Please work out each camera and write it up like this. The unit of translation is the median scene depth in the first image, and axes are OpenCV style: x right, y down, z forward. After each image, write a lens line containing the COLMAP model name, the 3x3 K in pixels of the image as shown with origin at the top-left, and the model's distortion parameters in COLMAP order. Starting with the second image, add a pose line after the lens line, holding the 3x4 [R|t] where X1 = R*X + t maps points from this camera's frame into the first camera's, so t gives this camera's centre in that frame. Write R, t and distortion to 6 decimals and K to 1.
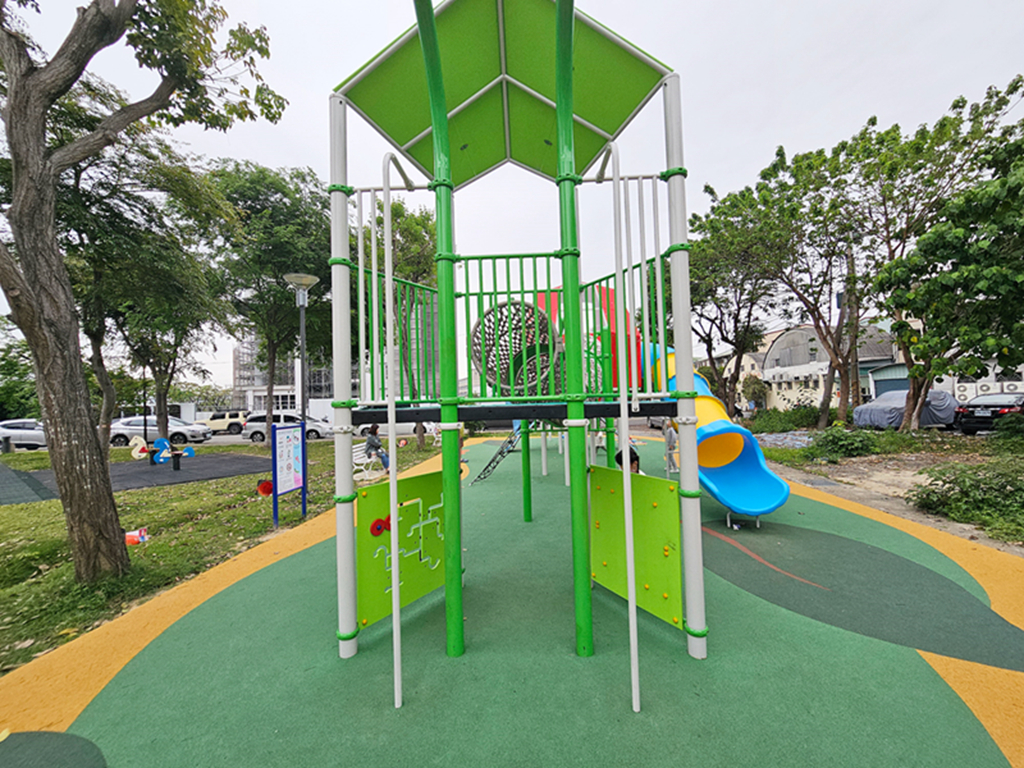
lens RADIAL K [[418.2, 0, 511.1], [0, 418.2, 377.2], [0, 0, 1]] dist [-0.000647, 0.000225]
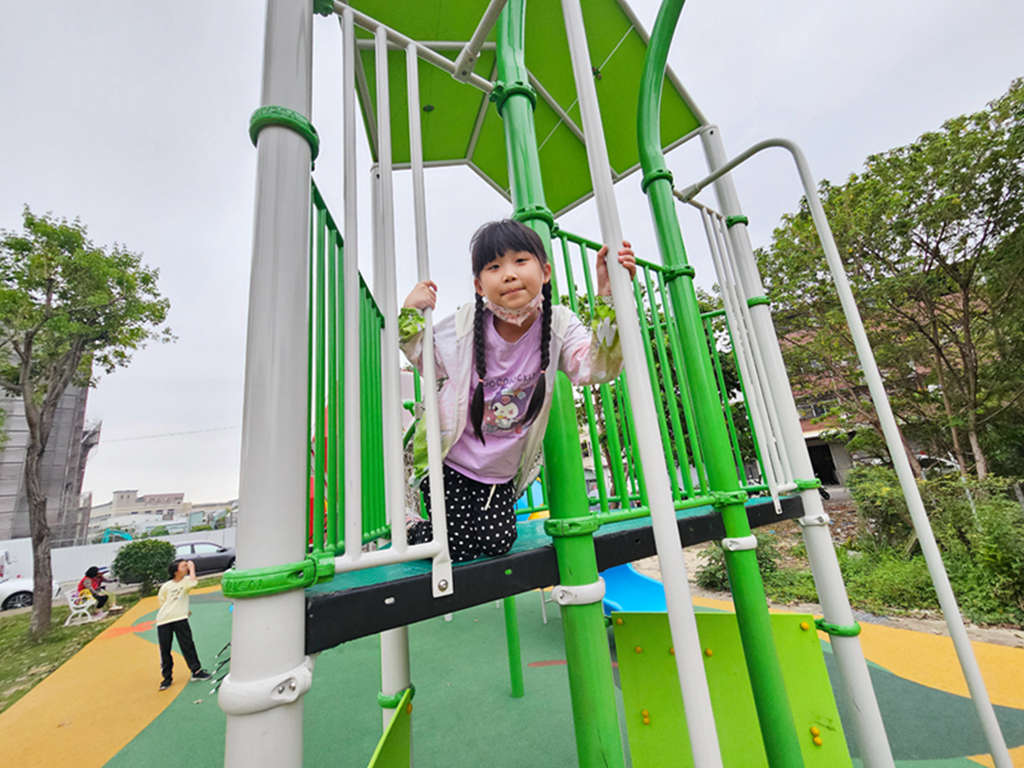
lens RADIAL K [[420.5, 0, 512.8], [0, 420.5, 382.7], [0, 0, 1]] dist [-0.003194, 0.000797]
pose [[0.796241, 0.103058, 0.596137, -0.460361], [0.048269, 0.971420, -0.232408, 0.014998], [-0.603051, 0.213827, 0.768510, 0.685619]]
